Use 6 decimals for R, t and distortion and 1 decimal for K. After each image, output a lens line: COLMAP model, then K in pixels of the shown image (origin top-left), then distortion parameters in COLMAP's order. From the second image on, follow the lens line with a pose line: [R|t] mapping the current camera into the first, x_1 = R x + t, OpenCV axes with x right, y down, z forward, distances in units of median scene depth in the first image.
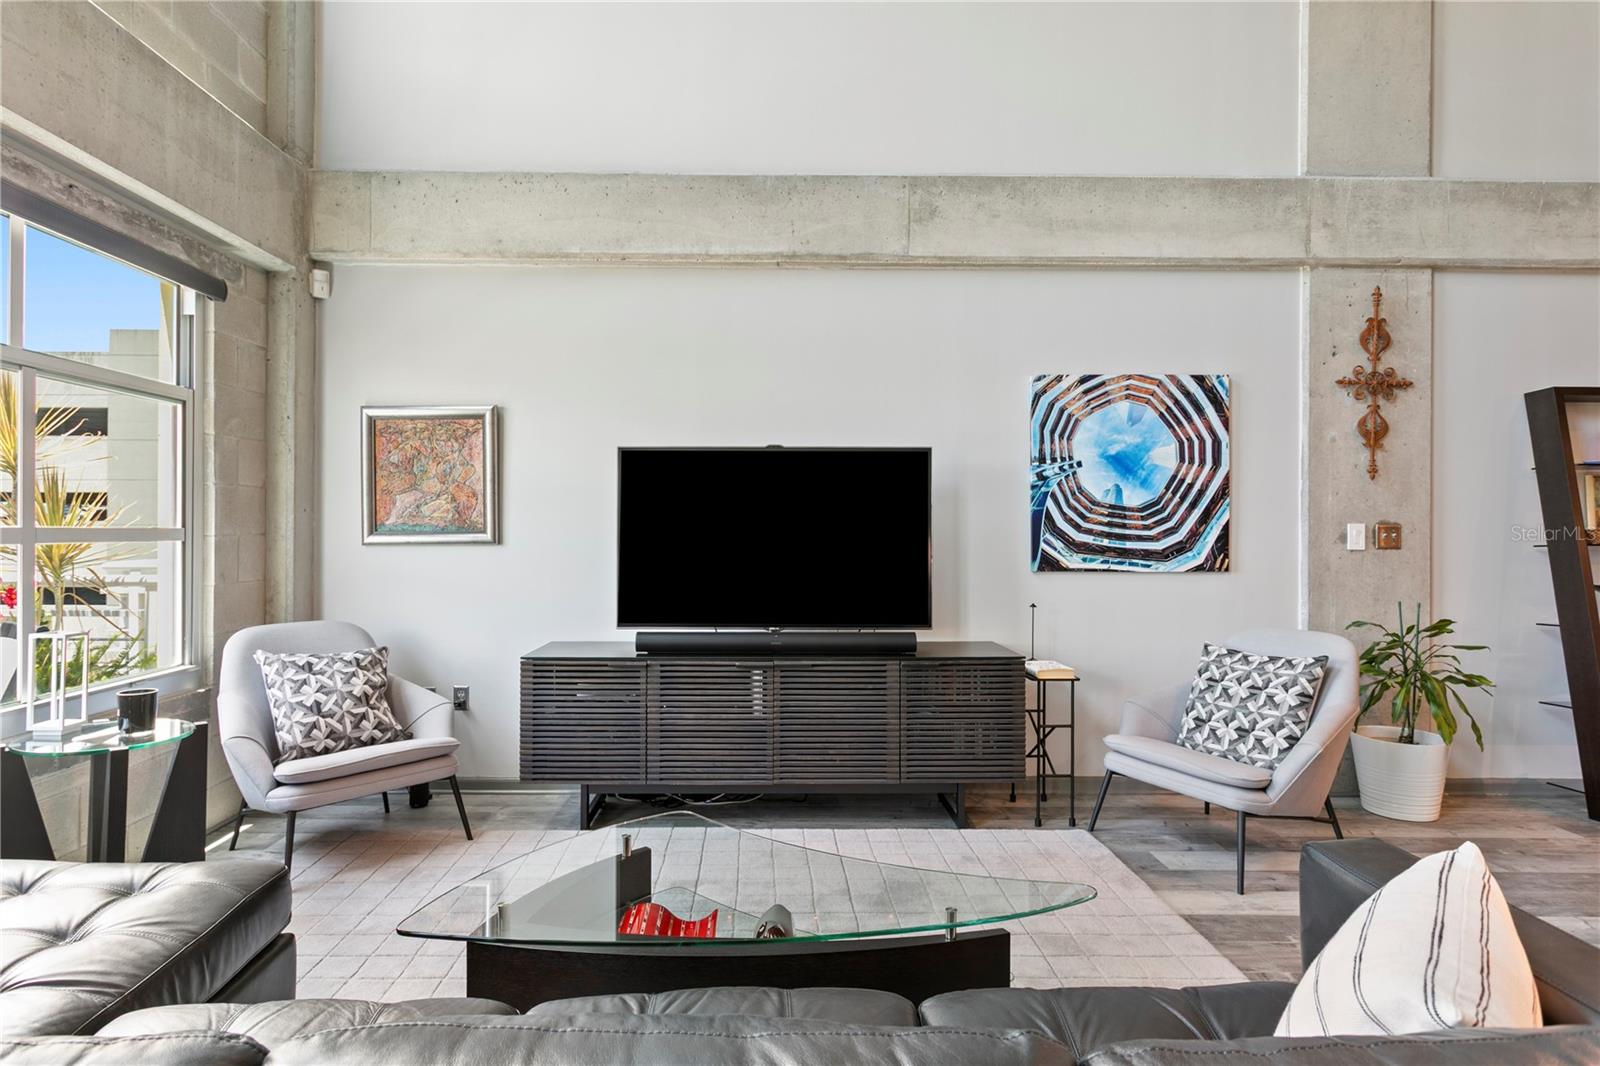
lens RADIAL K [[865.5, 0, 762.7], [0, 865.5, 531.1], [0, 0, 1]] dist [-0.000281, 0.000445]
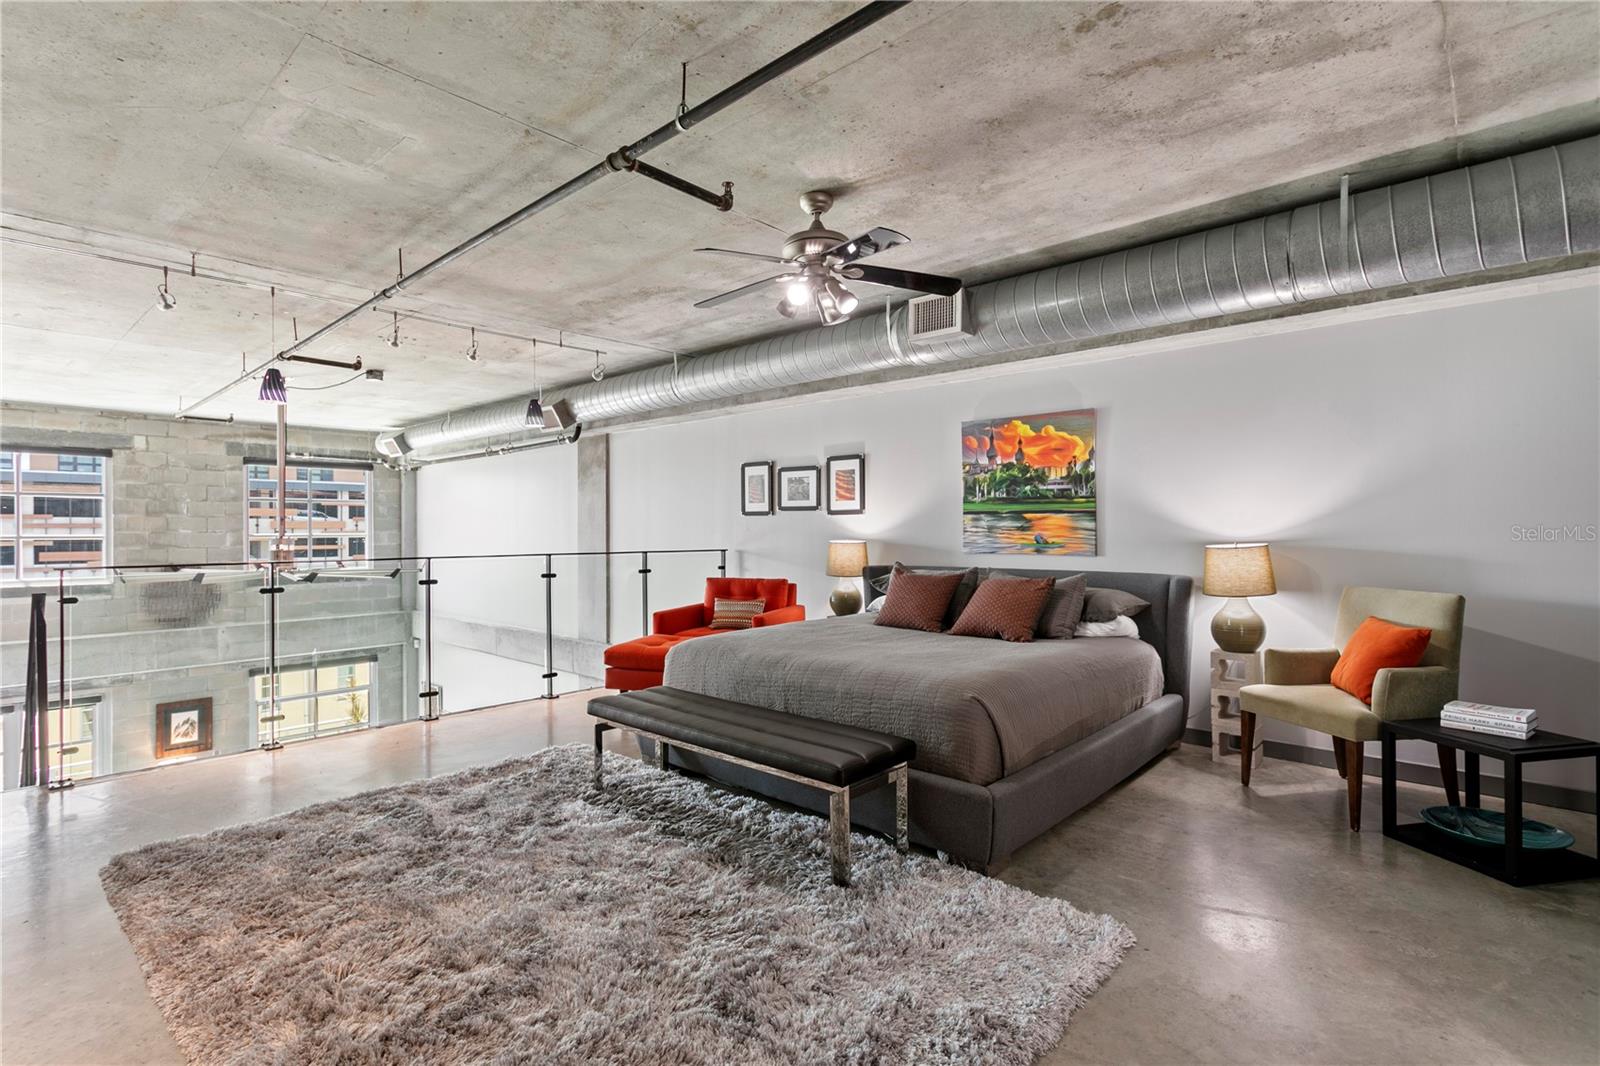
lens RADIAL K [[760.2, 0, 781.8], [0, 760.2, 528.2], [0, 0, 1]] dist [-0.003486, 0.000770]
pose [[0.729229, -0.008233, -0.684220, 2.837515], [0.006346, 0.999966, -0.005269, -0.789699], [0.684240, -0.000500, 0.729257, -0.204553]]
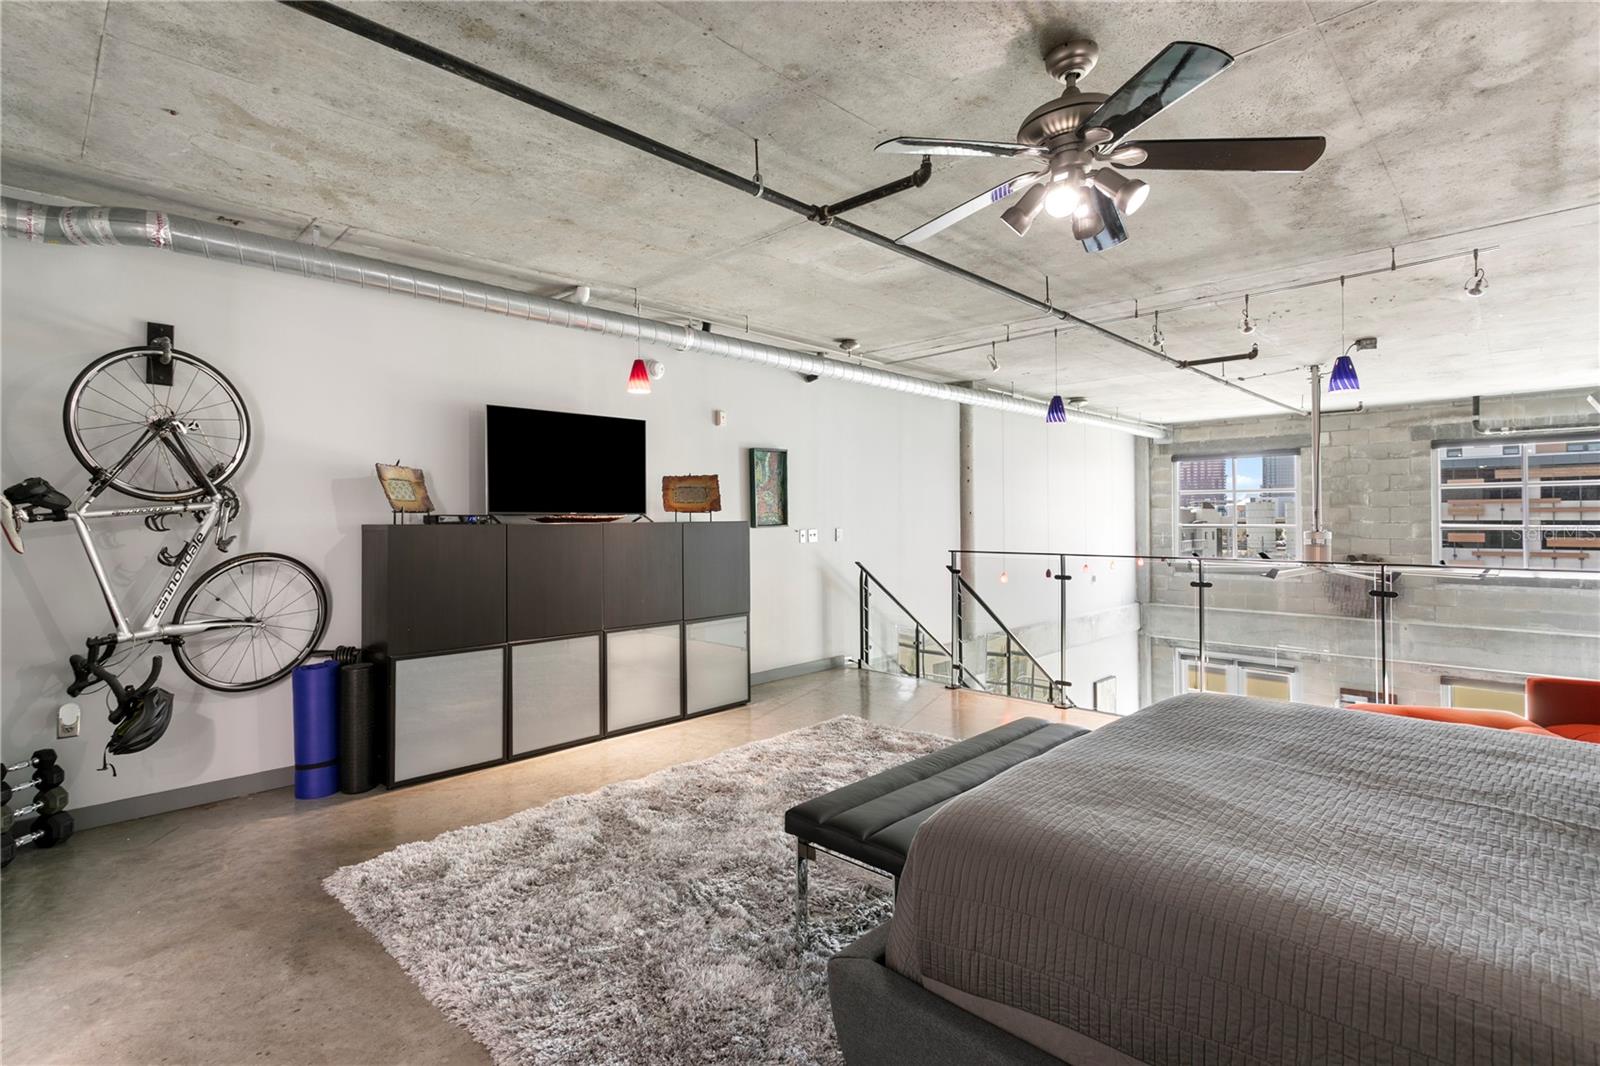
lens RADIAL K [[765.0, 0, 777.6], [0, 765.0, 511.1], [0, 0, 1]] dist [0.004463, 0.001593]
pose [[-0.711013, -0.008202, -0.703131, 2.852059], [0.000375, 0.999927, -0.012044, -0.812931], [0.703179, -0.008827, -0.710958, 0.792075]]
